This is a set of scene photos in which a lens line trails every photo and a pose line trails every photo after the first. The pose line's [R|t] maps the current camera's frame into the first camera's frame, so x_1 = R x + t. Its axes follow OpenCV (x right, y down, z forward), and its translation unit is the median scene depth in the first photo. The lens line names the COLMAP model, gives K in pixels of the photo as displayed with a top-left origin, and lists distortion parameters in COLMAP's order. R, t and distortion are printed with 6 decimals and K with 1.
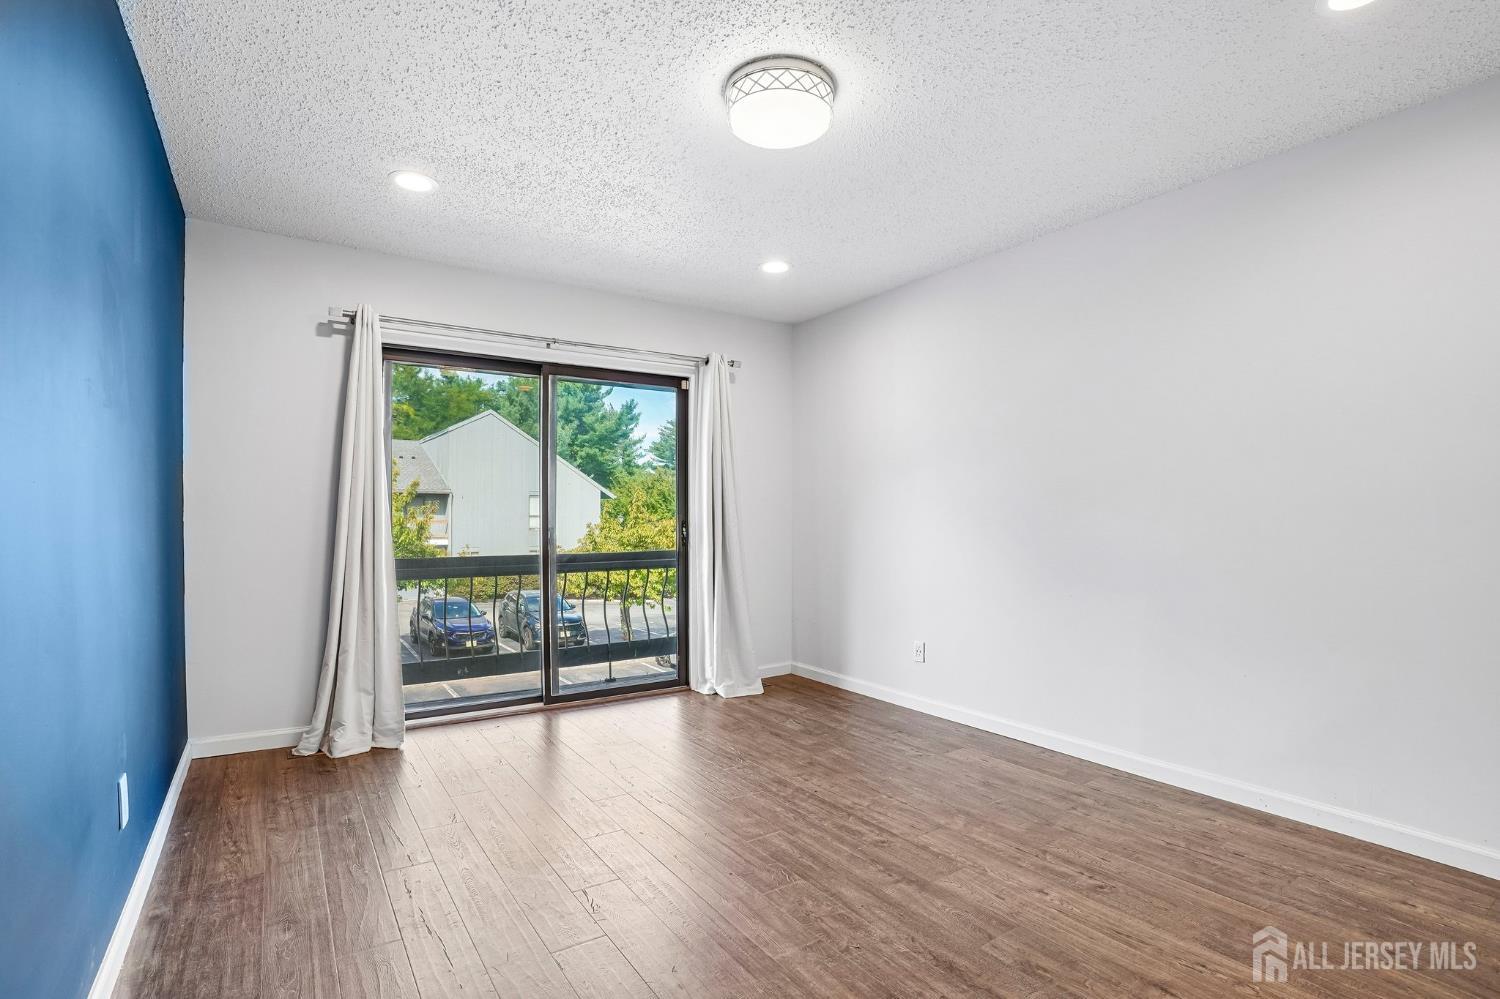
lens RADIAL K [[715.7, 0, 740.1], [0, 715.7, 504.3], [0, 0, 1]] dist [-0.054031, 0.000201]
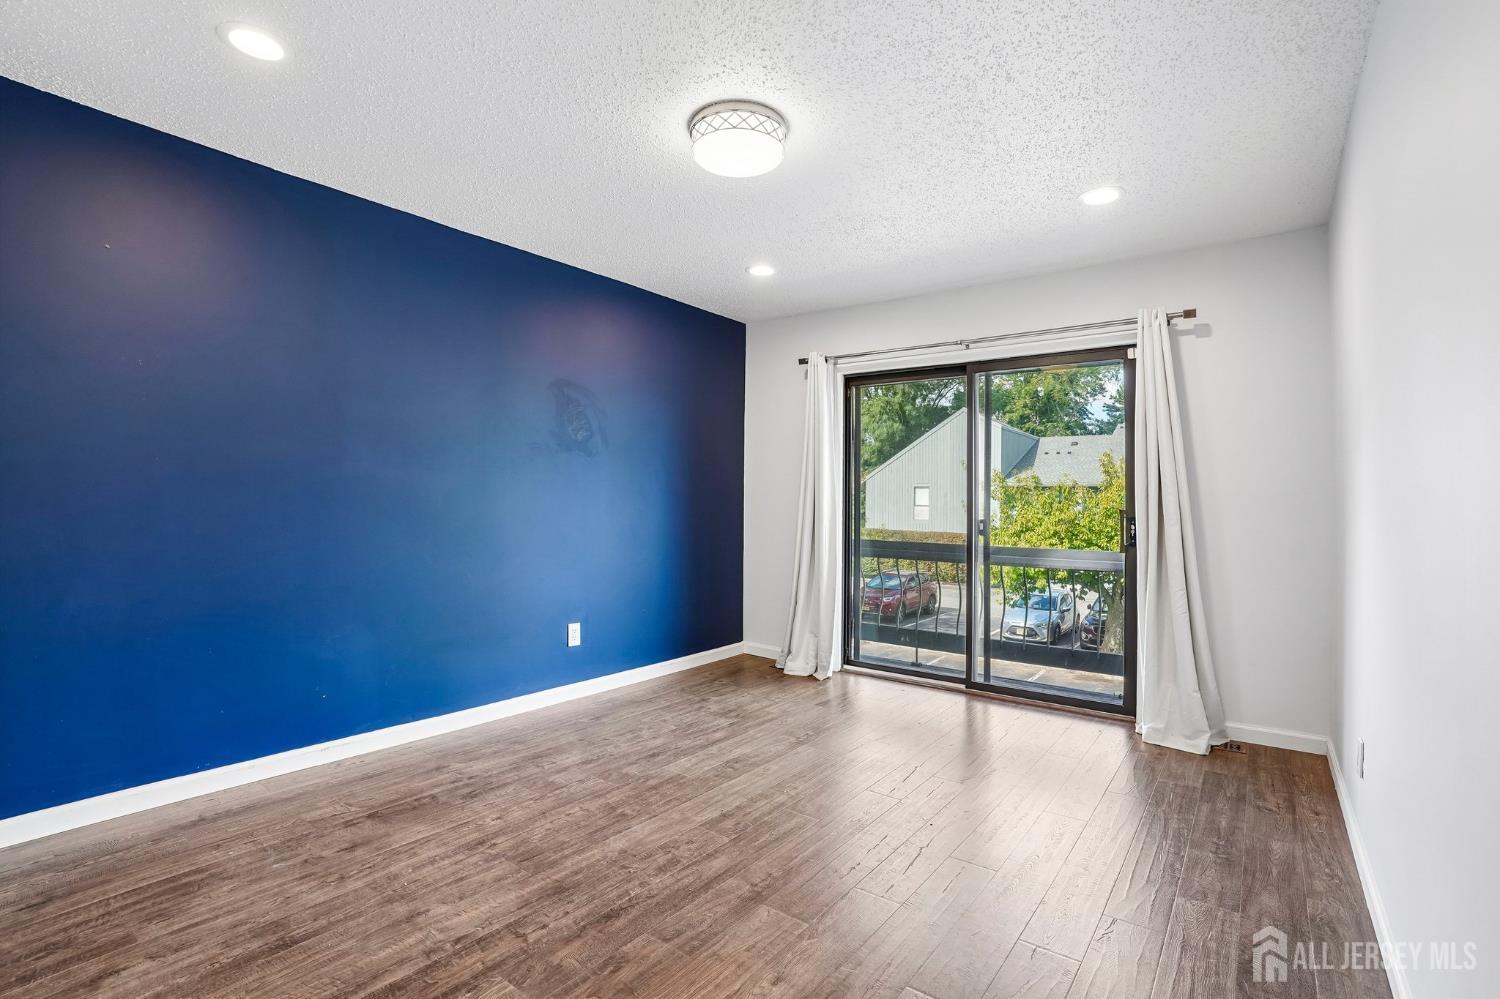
lens RADIAL K [[696.3, 0, 747.5], [0, 696.3, 494.2], [0, 0, 1]] dist [-0.089462, 0.041409]
pose [[0.319036, -0.007424, -0.947714, 0.591387], [-0.000449, 0.999968, -0.007984, 0.003183], [0.947743, 0.002973, 0.319022, 0.368069]]
